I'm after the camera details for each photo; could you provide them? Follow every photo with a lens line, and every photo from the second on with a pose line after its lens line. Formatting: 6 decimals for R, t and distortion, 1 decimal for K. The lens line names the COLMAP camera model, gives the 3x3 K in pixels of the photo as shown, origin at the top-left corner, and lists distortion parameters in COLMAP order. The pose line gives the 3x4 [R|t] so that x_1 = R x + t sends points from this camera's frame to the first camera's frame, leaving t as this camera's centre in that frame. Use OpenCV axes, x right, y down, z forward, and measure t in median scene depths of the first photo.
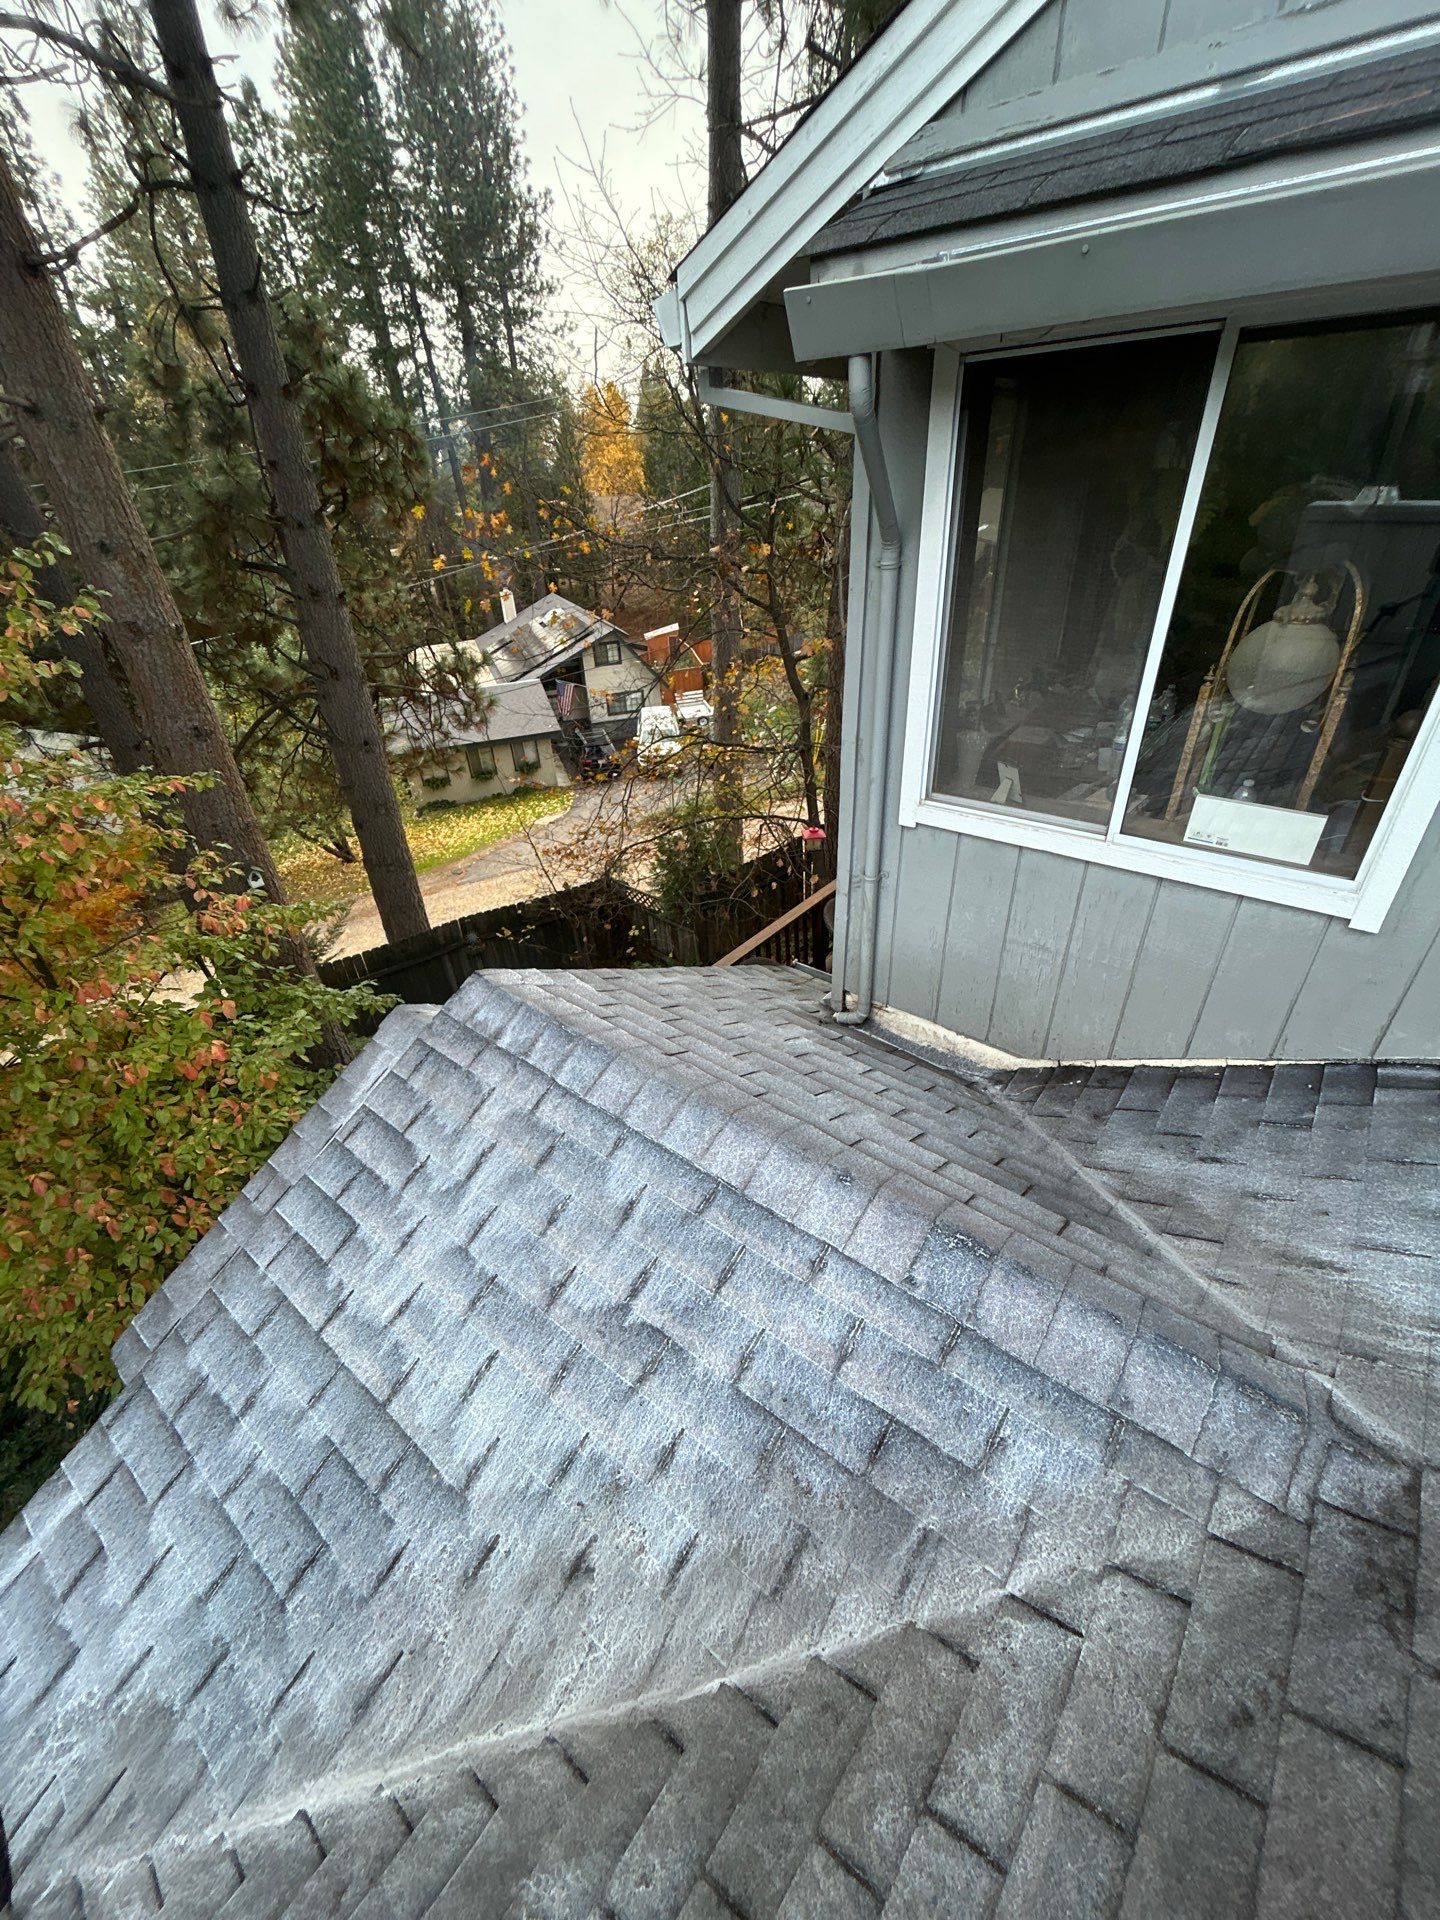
lens RADIAL K [[769.1, 0, 714.1], [0, 769.1, 963.0], [0, 0, 1]] dist [0.008413, -0.002121]
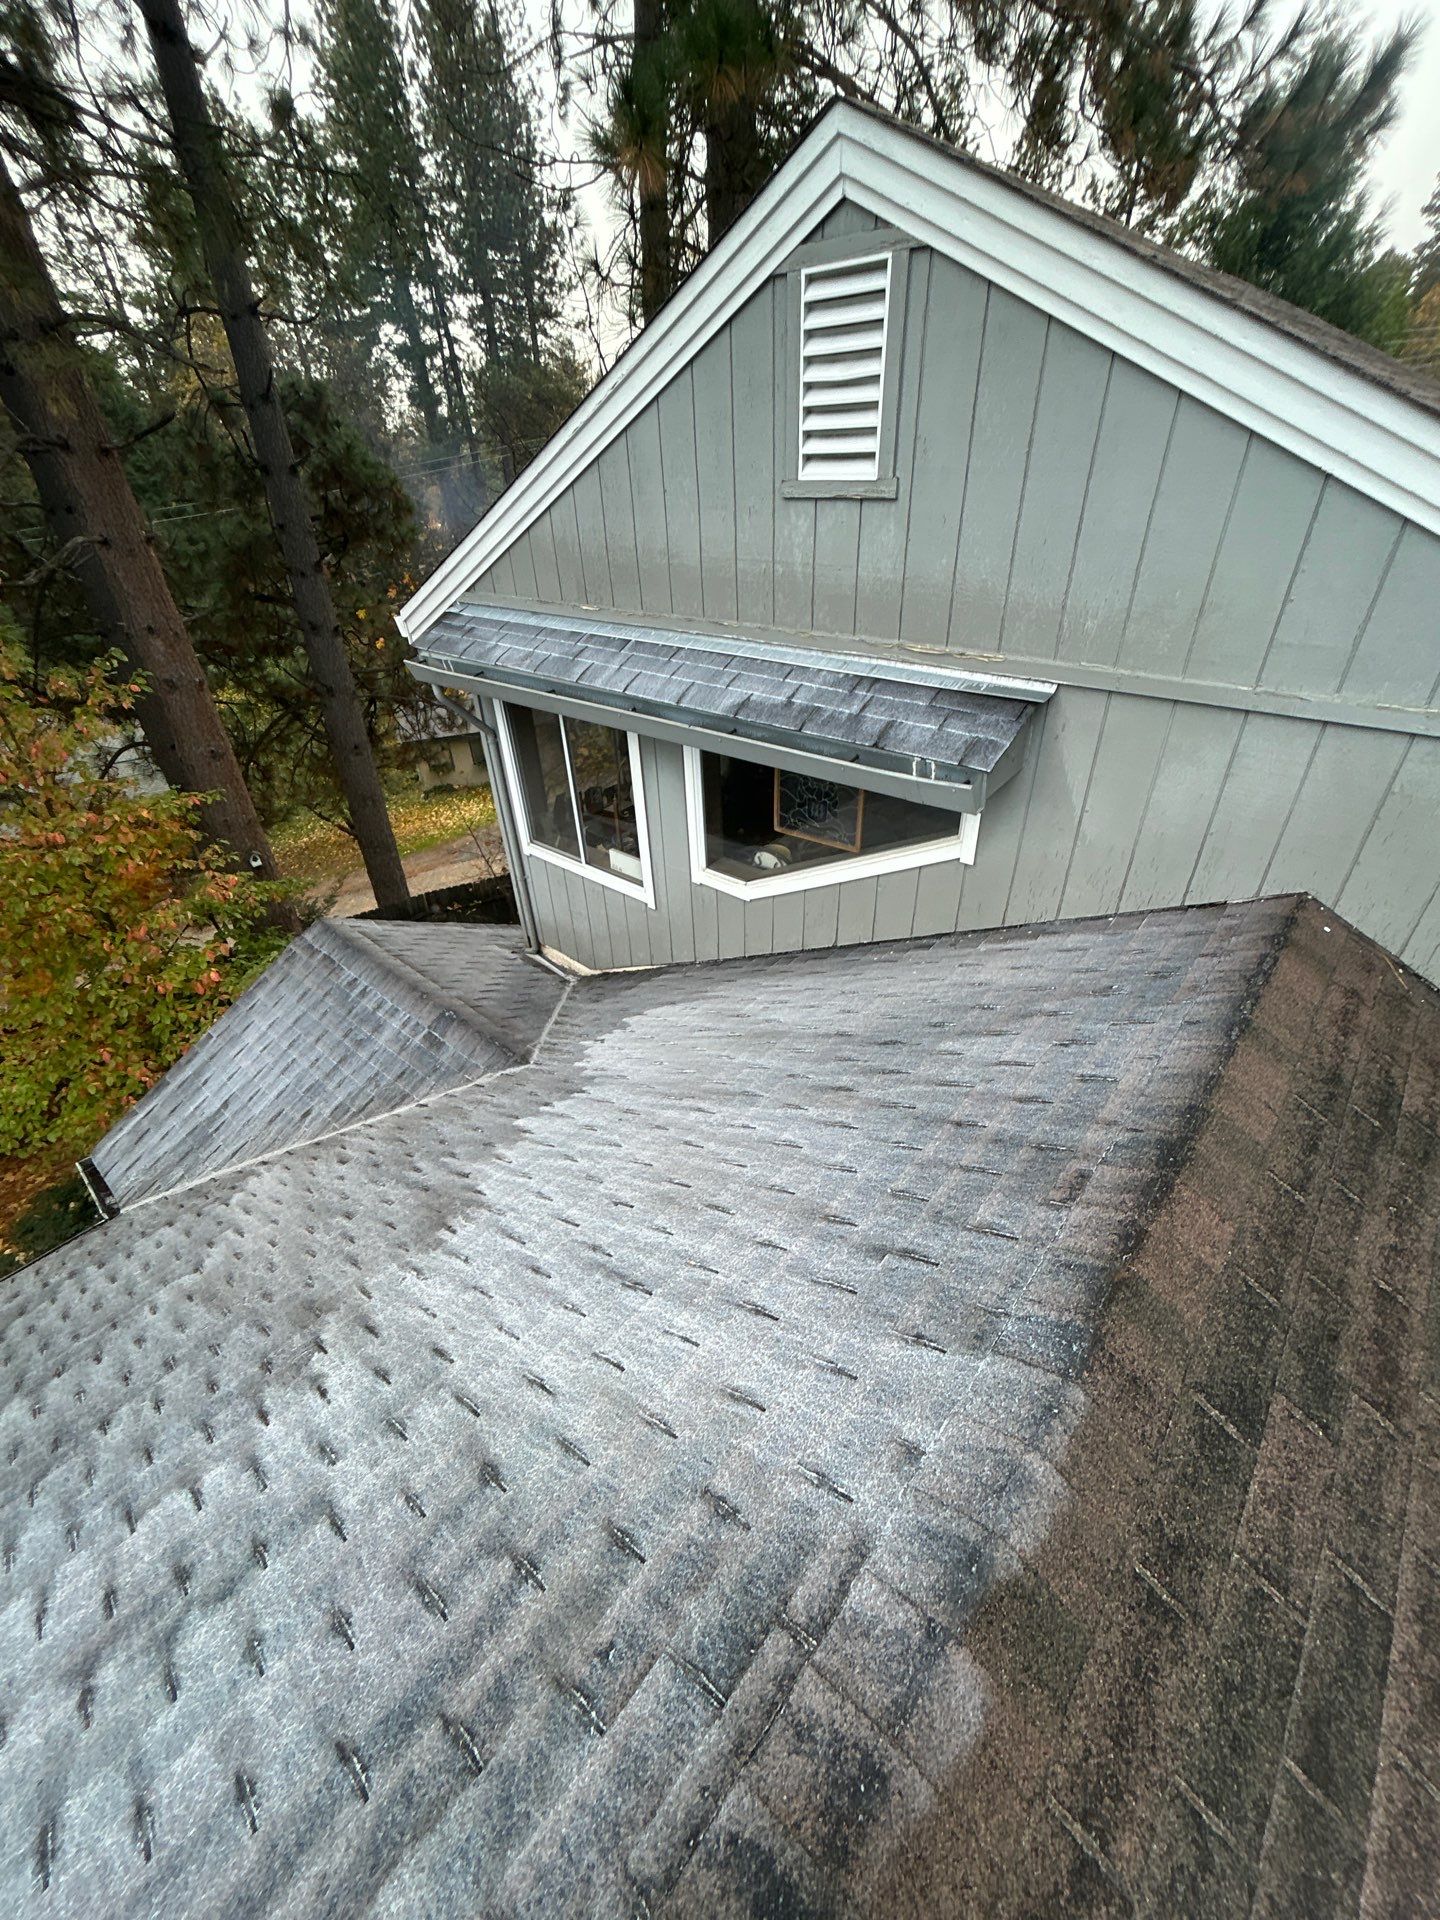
lens RADIAL K [[769.1, 0, 720.3], [0, 769.1, 959.9], [0, 0, 1]] dist [0.008413, -0.002121]
pose [[0.999299, 0.026938, -0.026011, 0.131500], [-0.026347, 0.999392, 0.022826, 0.006735], [0.026610, -0.022124, 0.999401, -0.169211]]
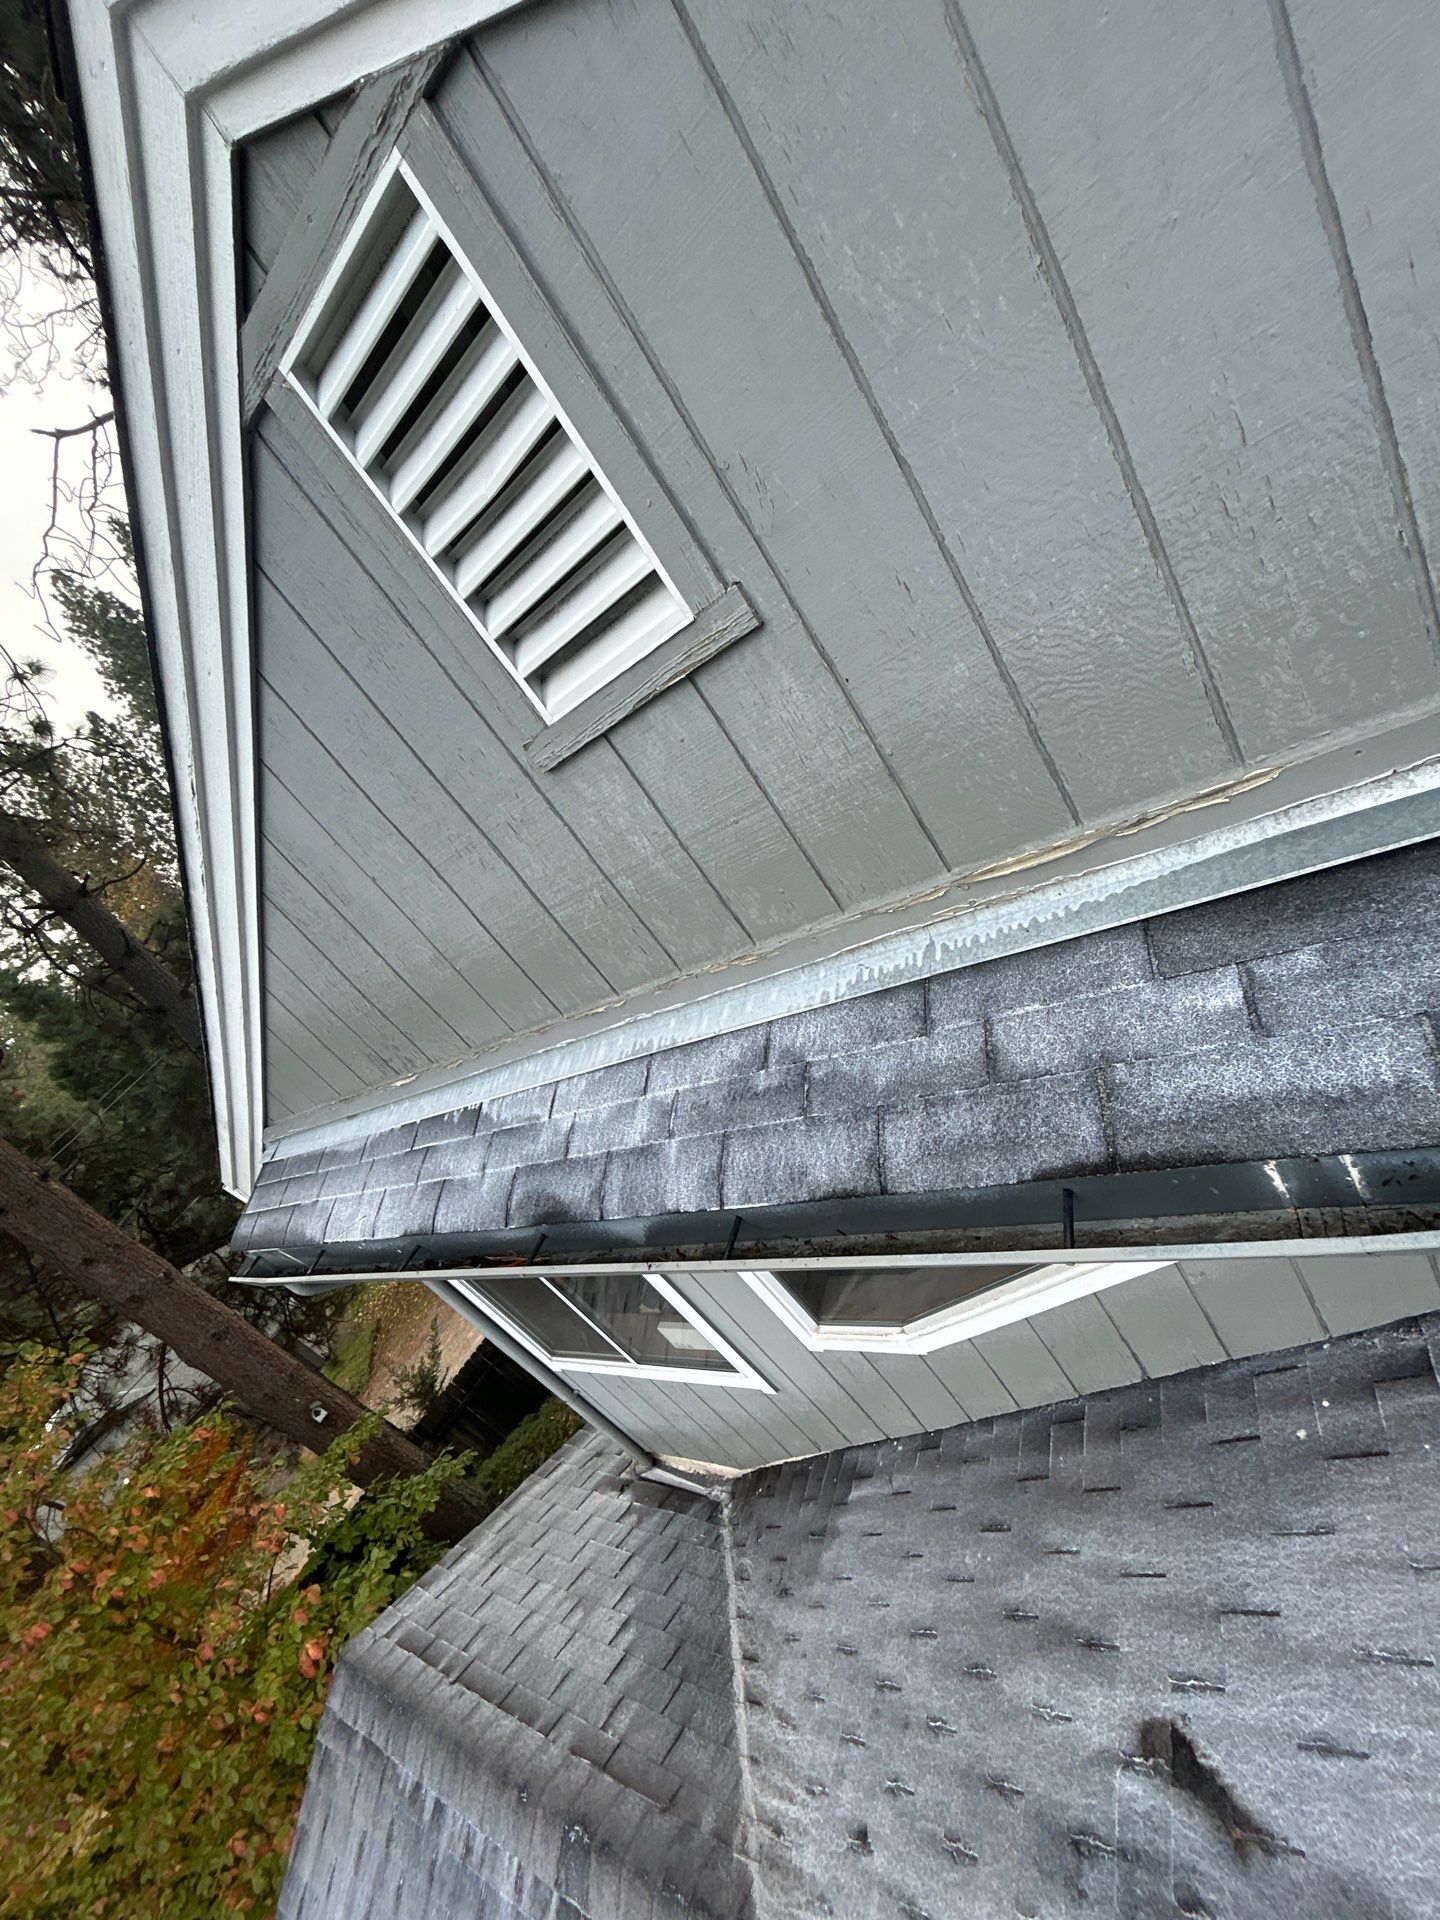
lens RADIAL K [[769.1, 0, 721.8], [0, 769.1, 965.4], [0, 0, 1]] dist [0.008413, -0.002121]
pose [[0.831984, -0.553989, -0.029973, 0.145386], [0.538911, 0.819814, -0.193596, -0.054691], [0.131823, 0.144916, 0.980623, -0.061144]]
